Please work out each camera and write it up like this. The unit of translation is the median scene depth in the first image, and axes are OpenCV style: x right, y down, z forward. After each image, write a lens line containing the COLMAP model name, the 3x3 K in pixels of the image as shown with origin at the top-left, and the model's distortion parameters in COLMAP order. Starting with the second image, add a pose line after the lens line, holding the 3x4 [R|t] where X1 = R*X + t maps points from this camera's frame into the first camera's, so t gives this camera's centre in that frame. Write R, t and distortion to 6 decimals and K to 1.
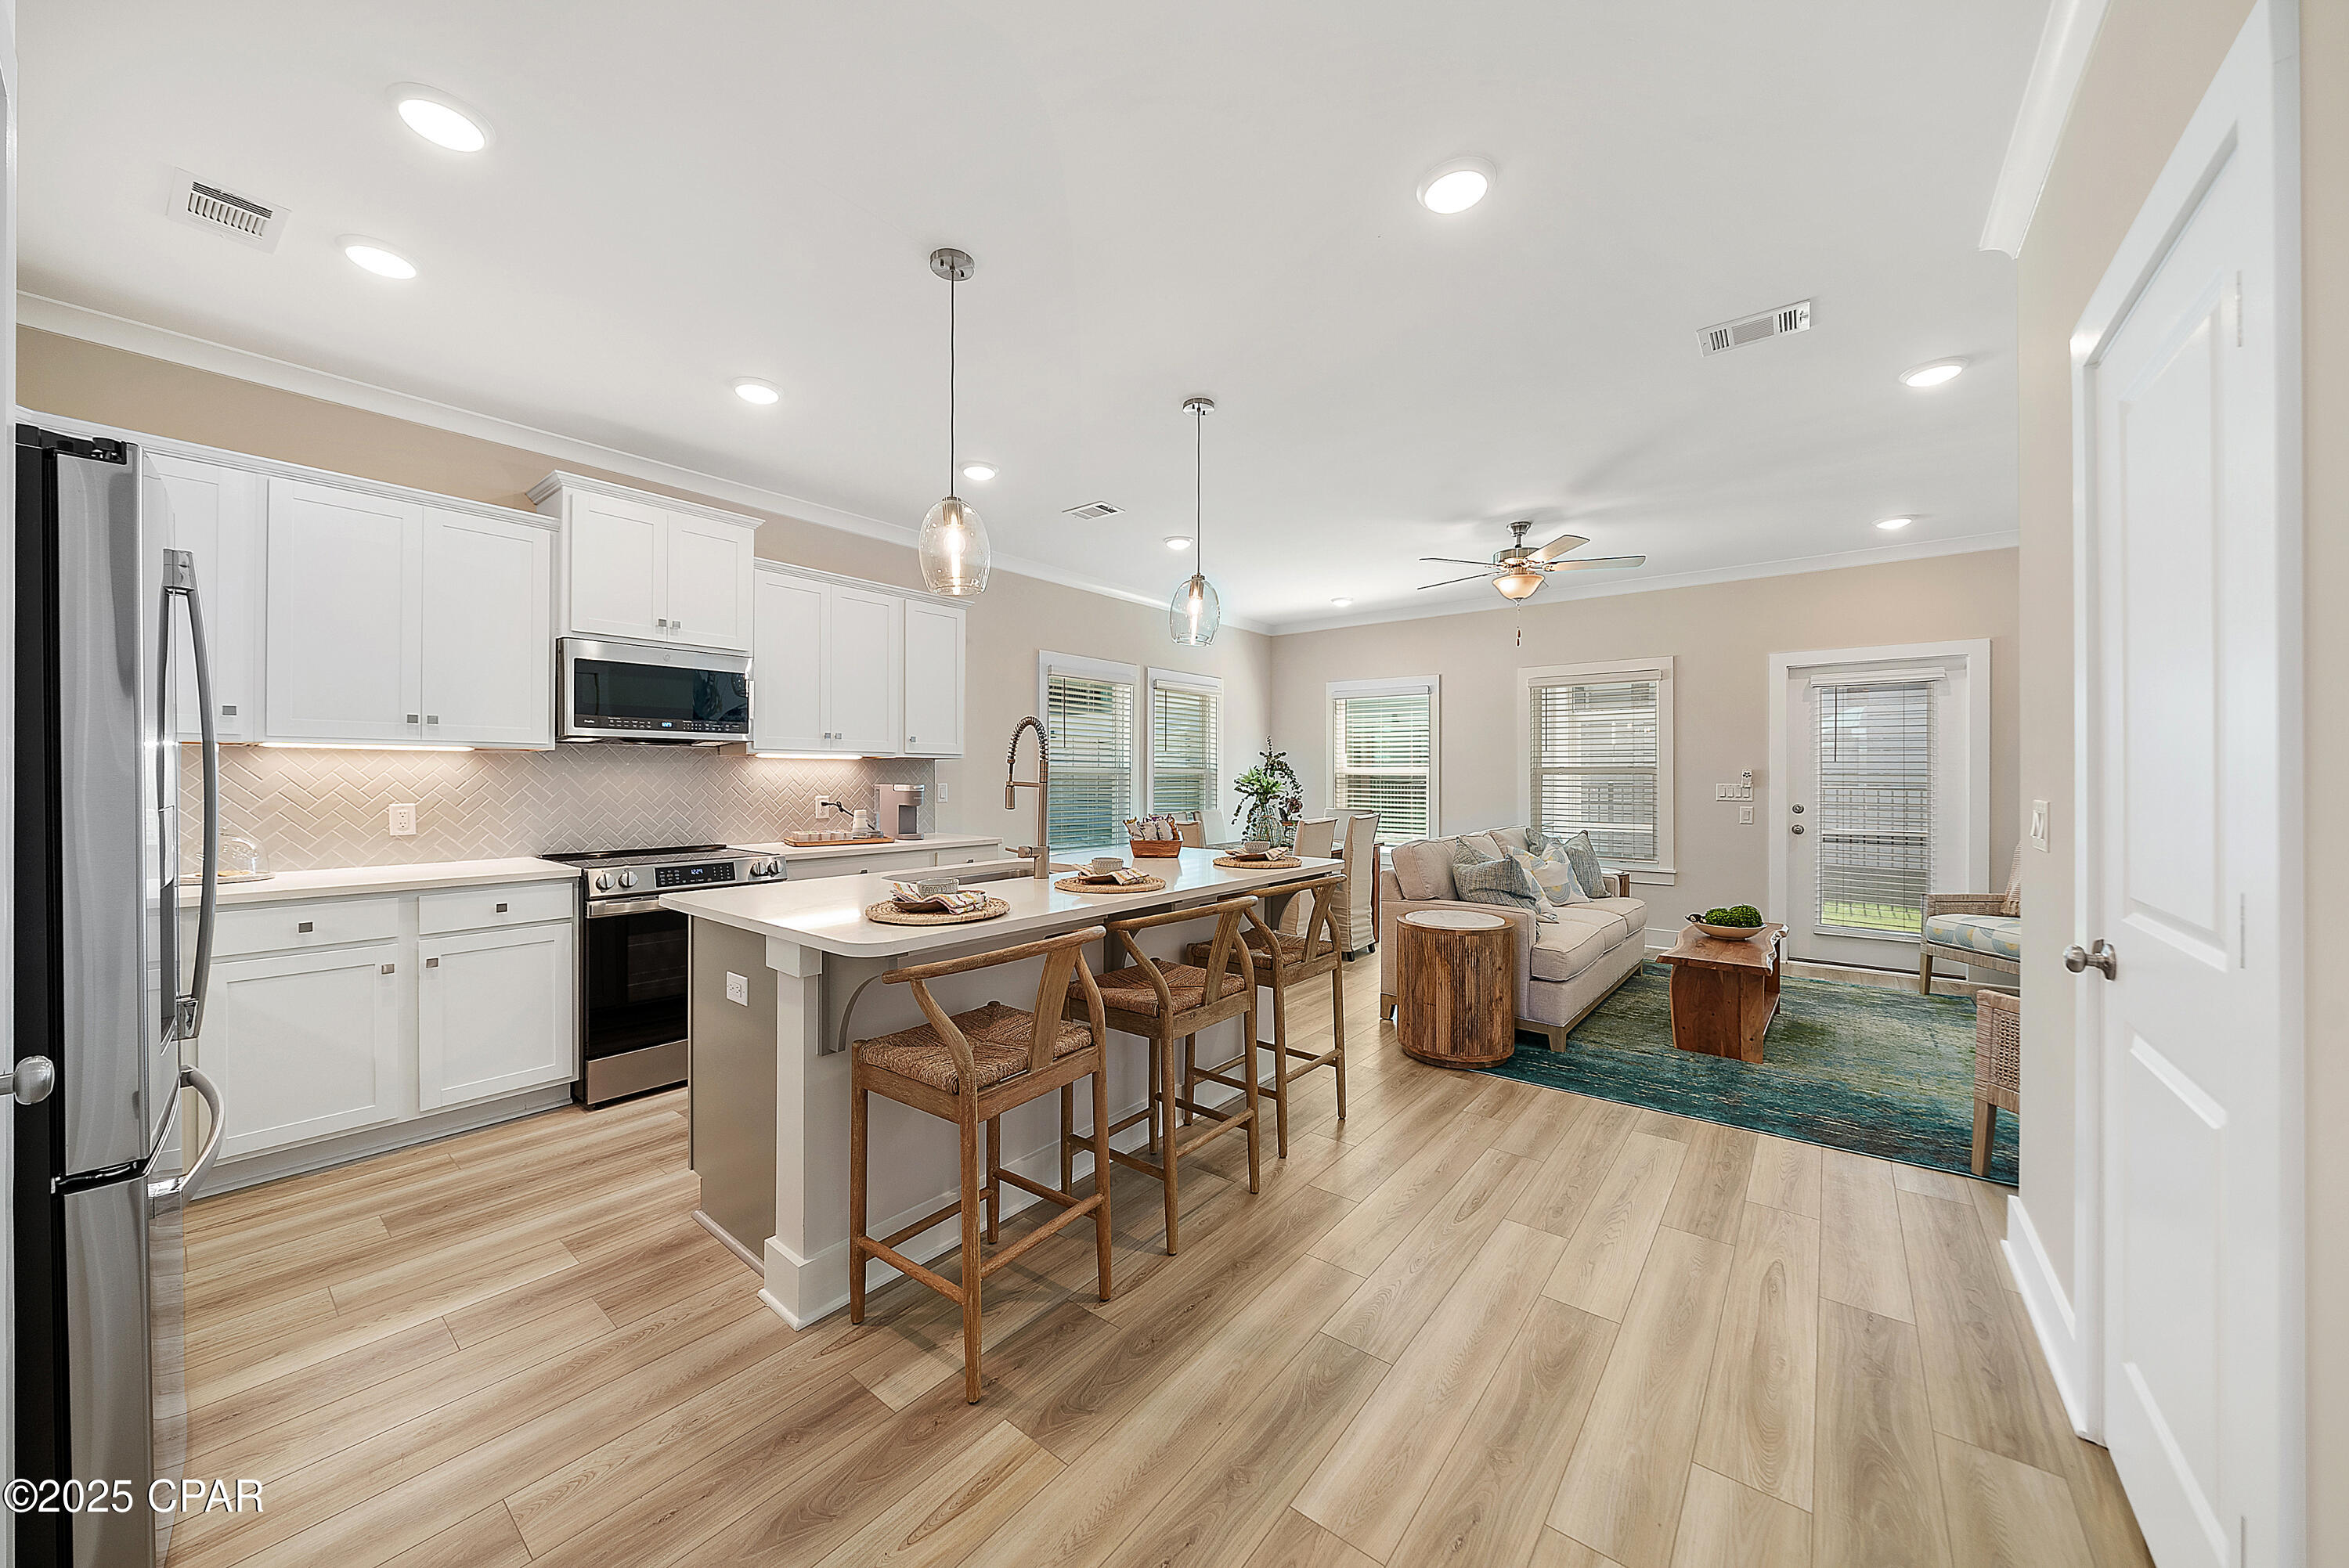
lens RADIAL K [[827.4, 0, 1170.8], [0, 827.4, 768.4], [0, 0, 1]] dist [-0.003594, -0.000275]
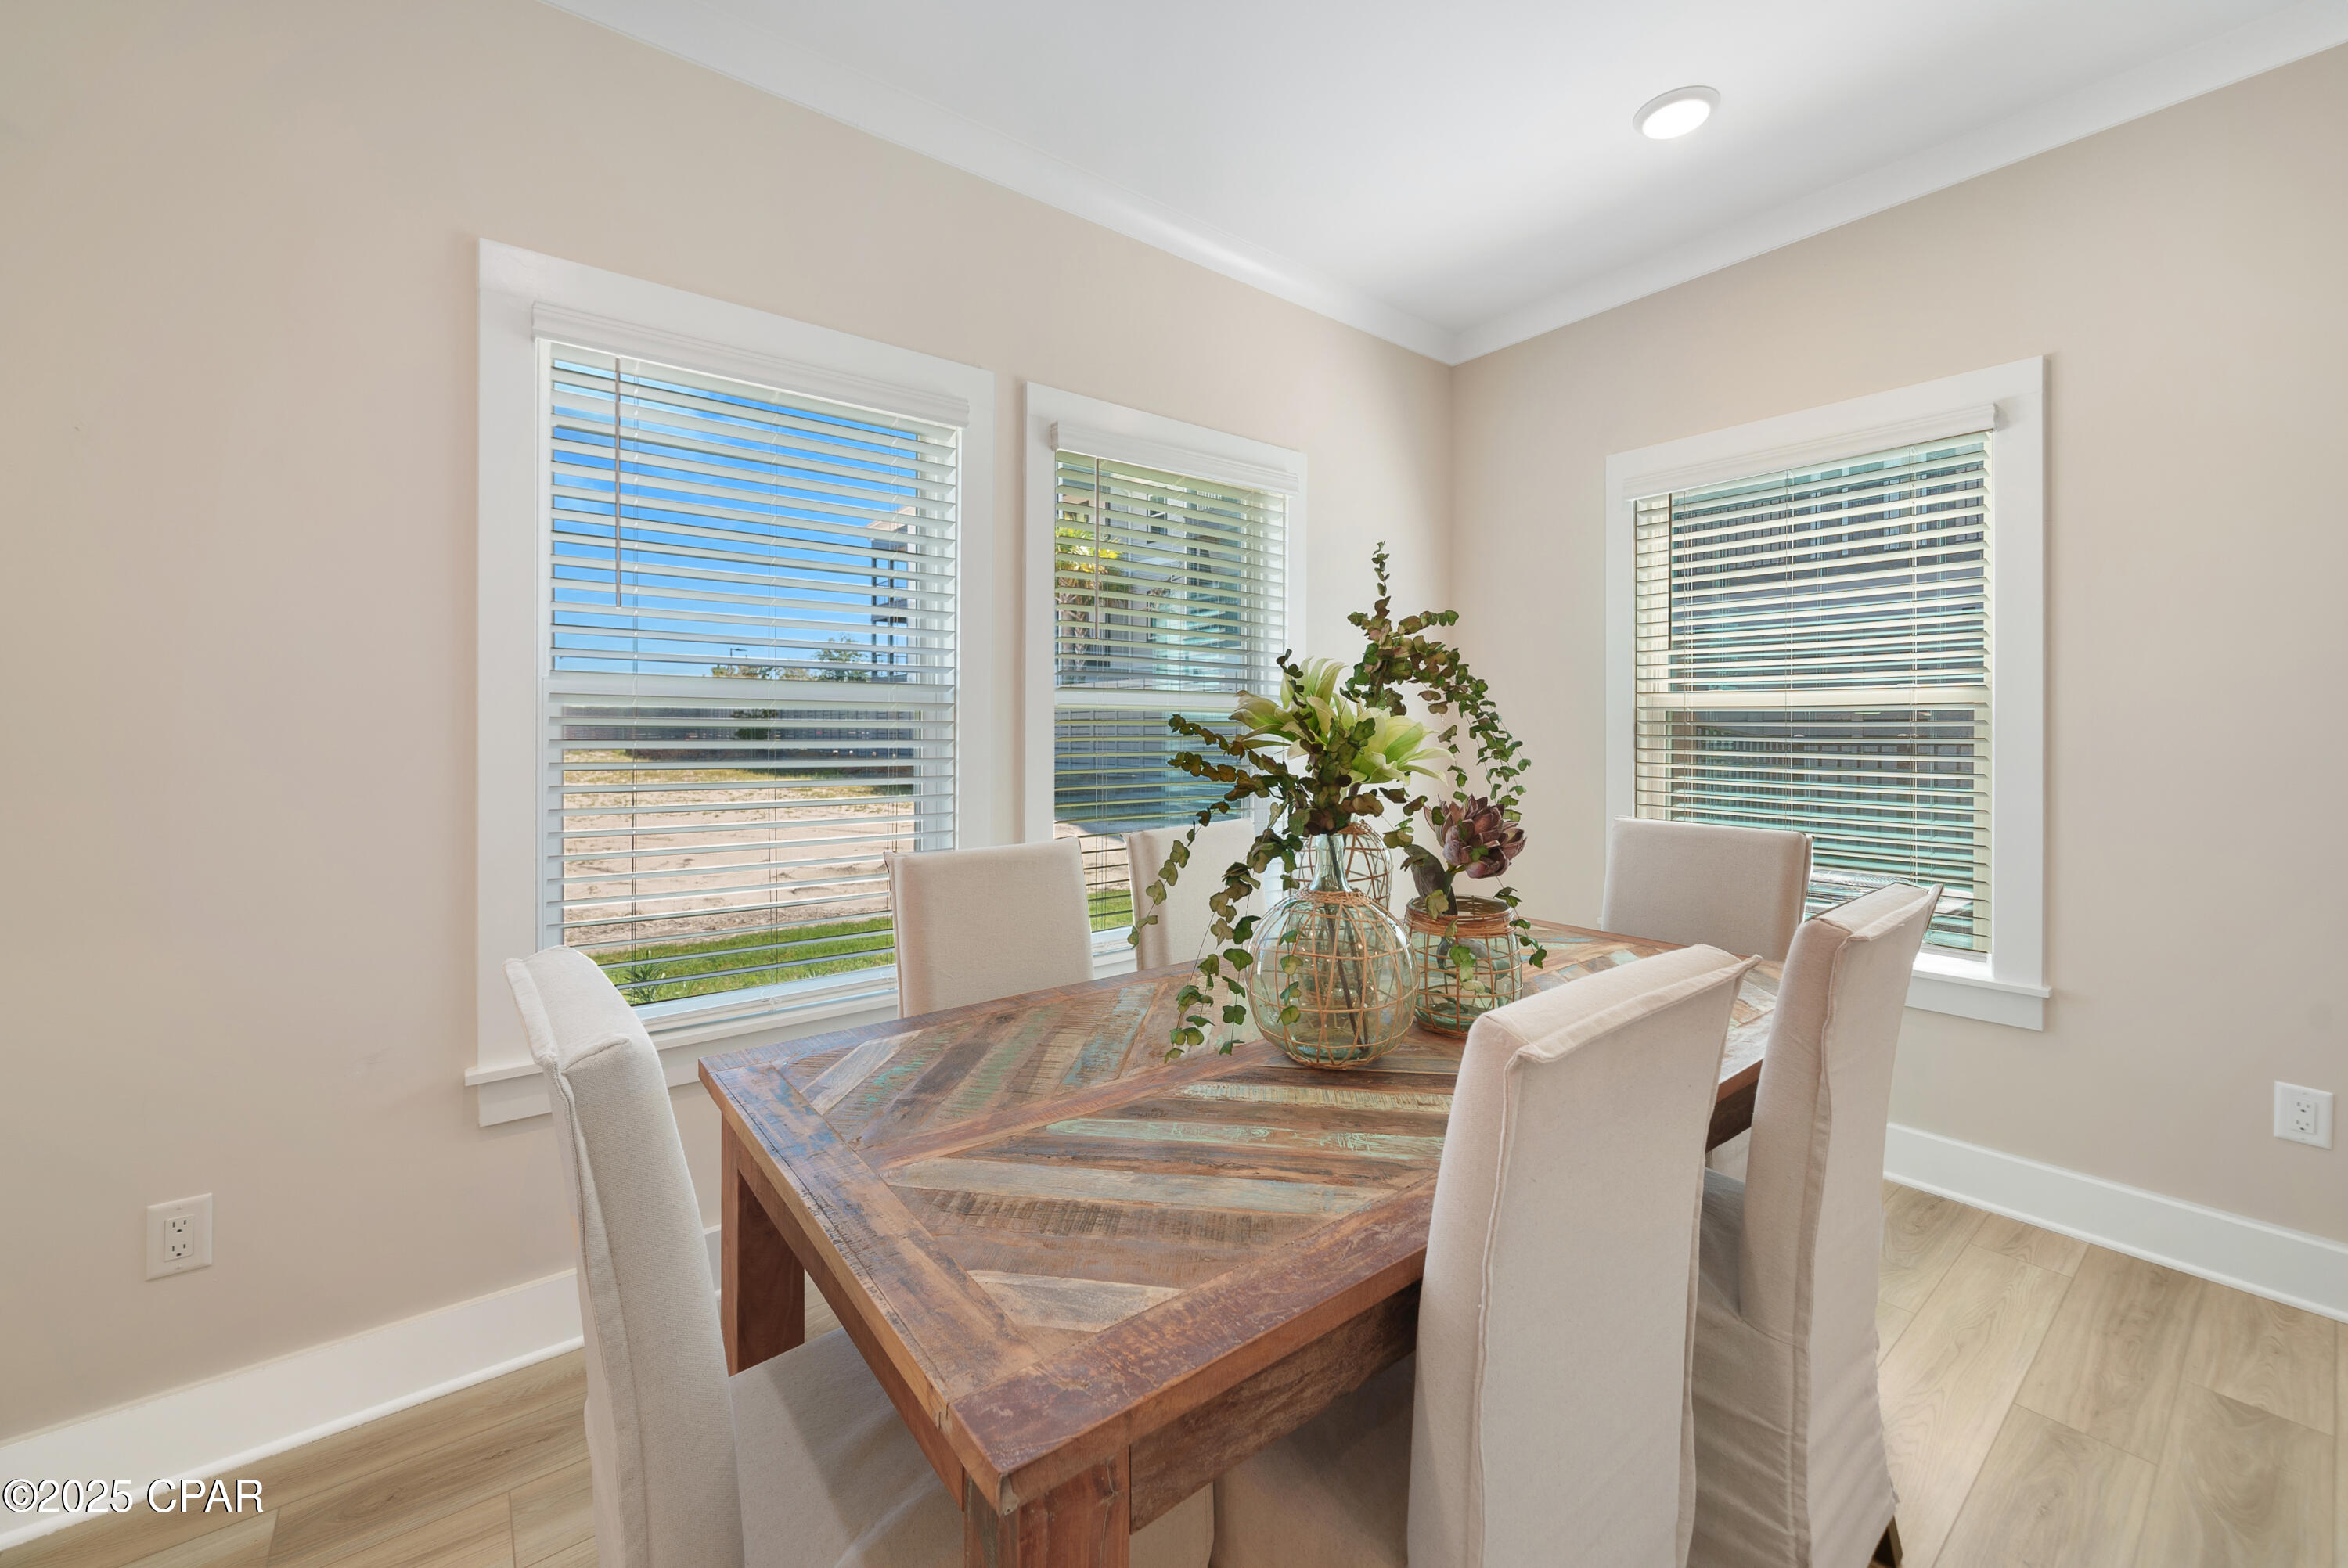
lens RADIAL K [[923.4, 0, 1142.9], [0, 923.4, 736.9], [0, 0, 1]] dist [-0.011373, -0.000245]
pose [[0.968241, 0.002314, -0.250009, 0.188023], [0.002156, 0.999843, 0.017604, 0.021706], [0.250011, -0.017584, 0.968083, 1.133066]]
